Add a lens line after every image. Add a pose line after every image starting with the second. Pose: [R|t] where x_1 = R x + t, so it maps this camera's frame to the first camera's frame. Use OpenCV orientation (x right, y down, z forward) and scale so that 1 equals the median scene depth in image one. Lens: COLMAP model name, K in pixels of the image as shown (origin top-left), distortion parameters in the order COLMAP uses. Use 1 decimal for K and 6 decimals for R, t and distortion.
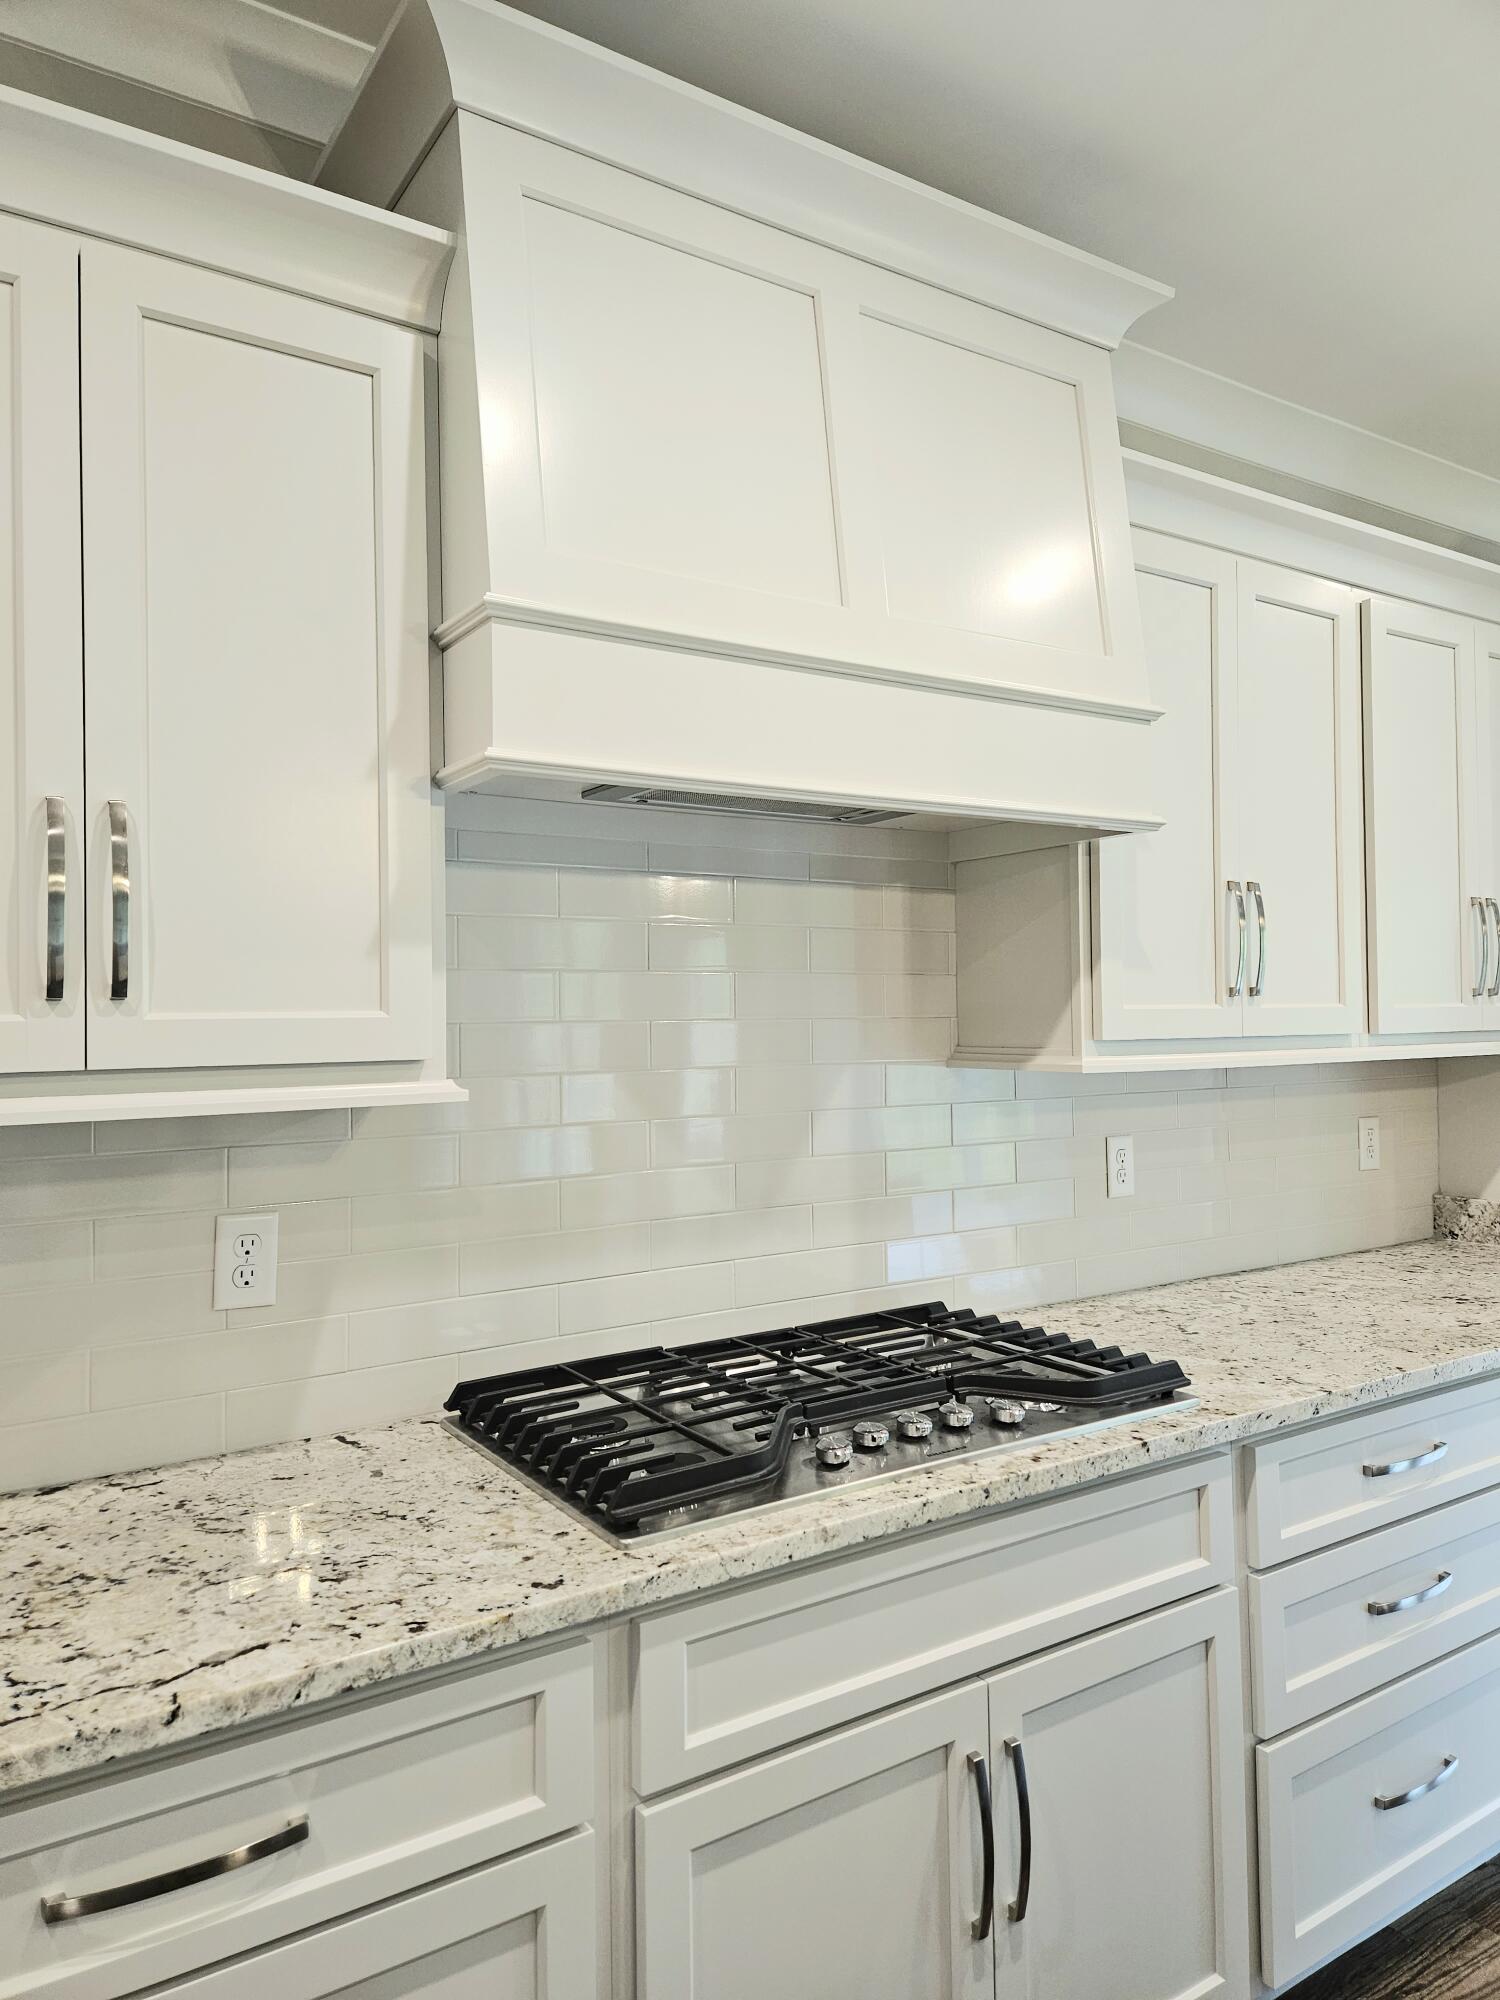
lens RADIAL K [[1333.2, 0, 750.9], [0, 1333.2, 990.9], [0, 0, 1]] dist [0.075062, -0.061361]
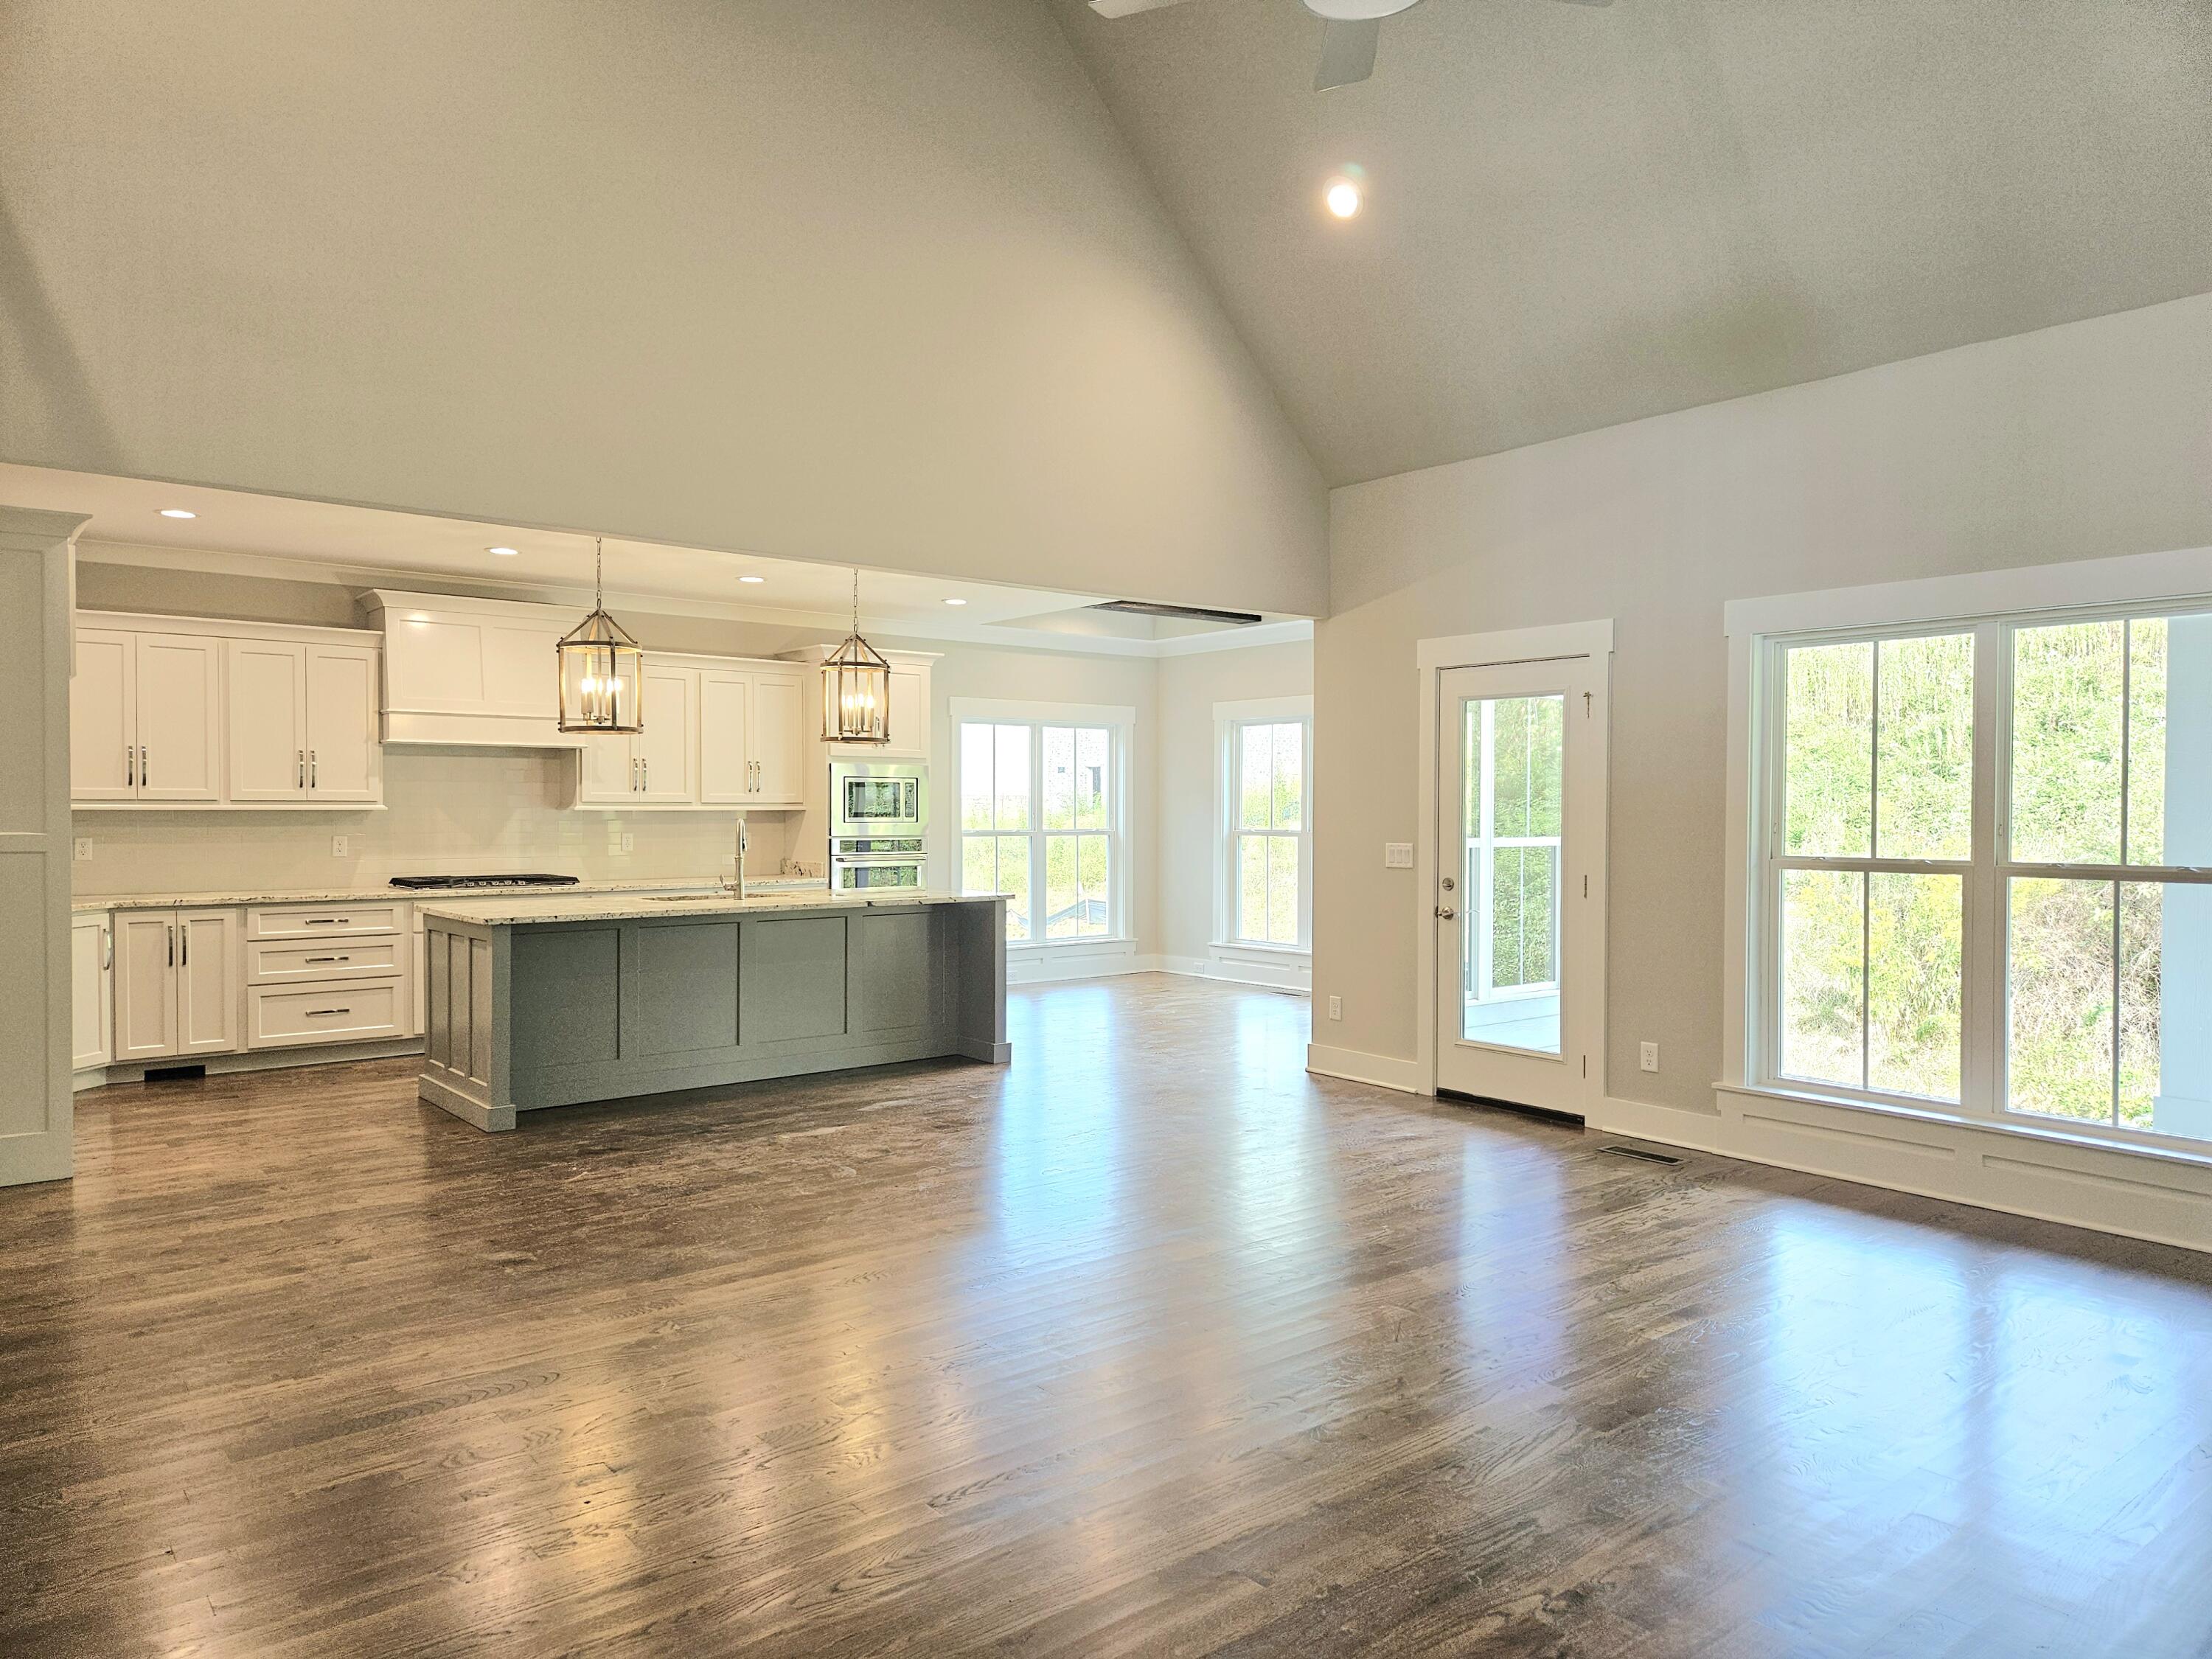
lens RADIAL K [[1451.5, 0, 1111.0], [0, 1451.5, 830.9], [0, 0, 1]] dist [0.063416, -0.062629]
pose [[0.995148, 0.015538, 0.097150, 1.629513], [-0.019338, 0.999079, 0.038302, -0.081502], [-0.096465, -0.039995, 0.994532, -3.932438]]
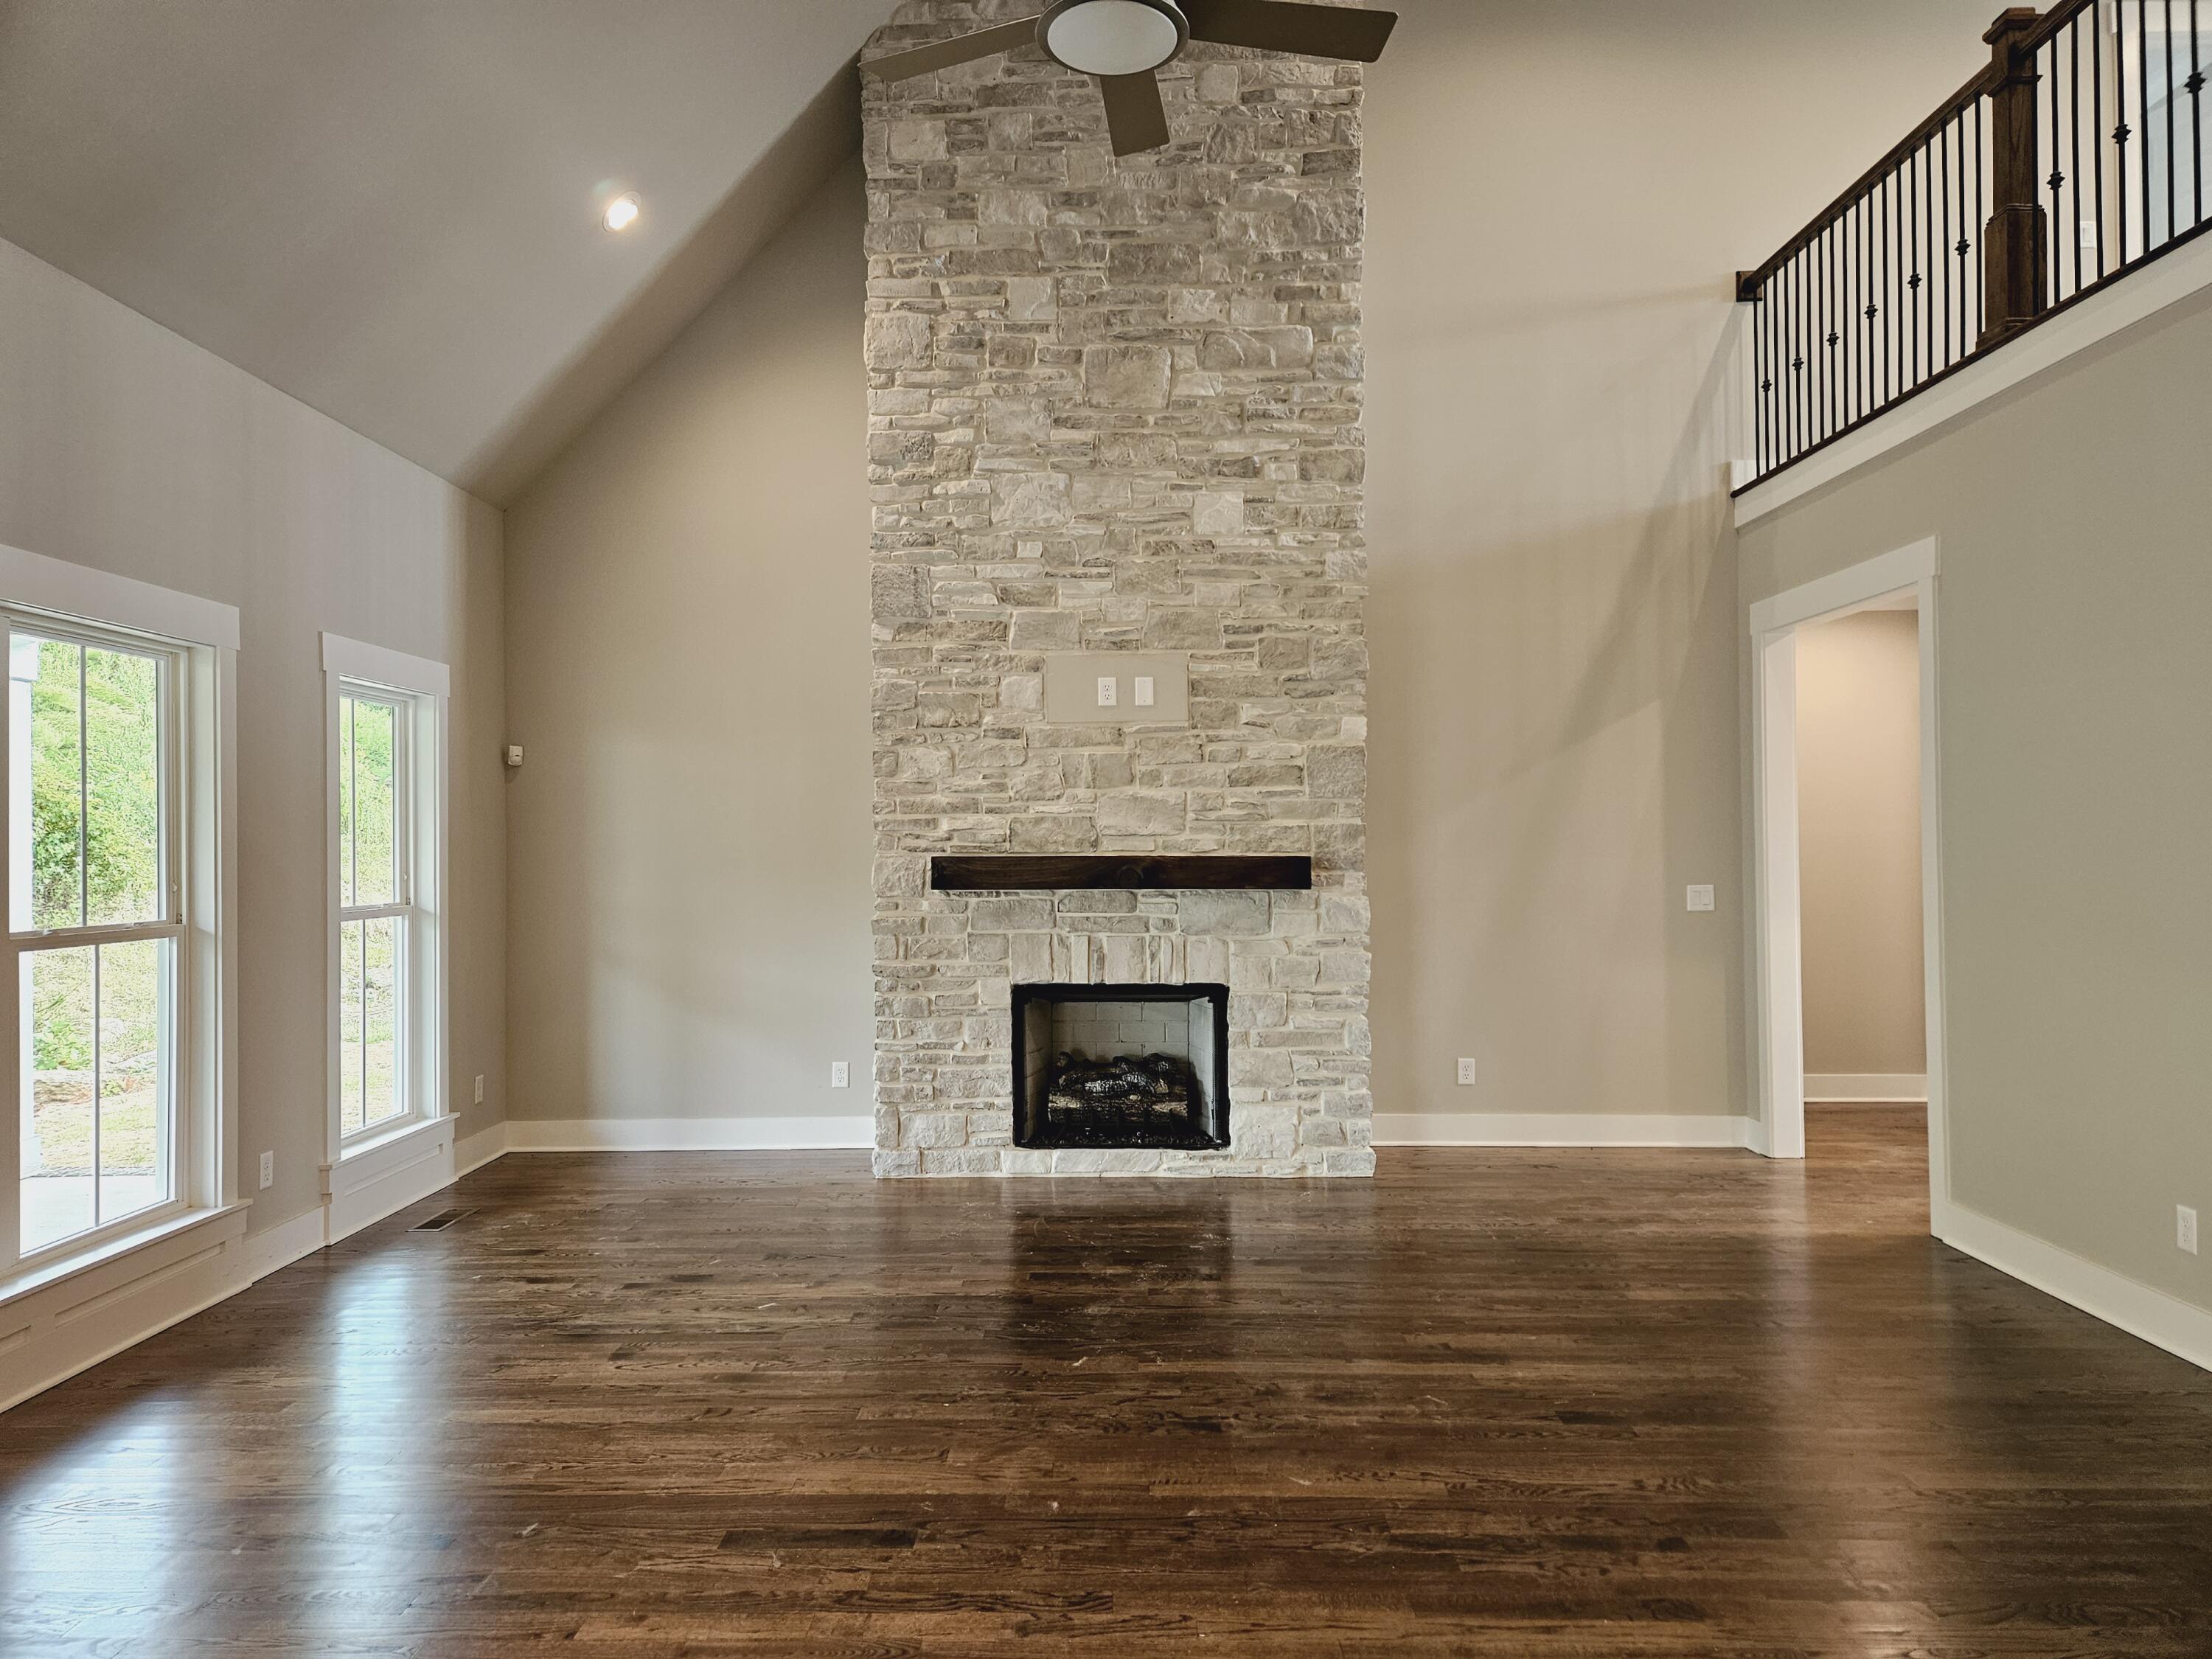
lens RADIAL K [[1464.8, 0, 1084.4], [0, 1464.8, 828.1], [0, 0, 1]] dist [0.091044, -0.080161]
pose [[-0.823172, 0.028532, 0.567074, 1.049829], [0.007882, 0.999215, -0.038834, -0.000533], [-0.567737, -0.027497, -0.822751, -0.287618]]
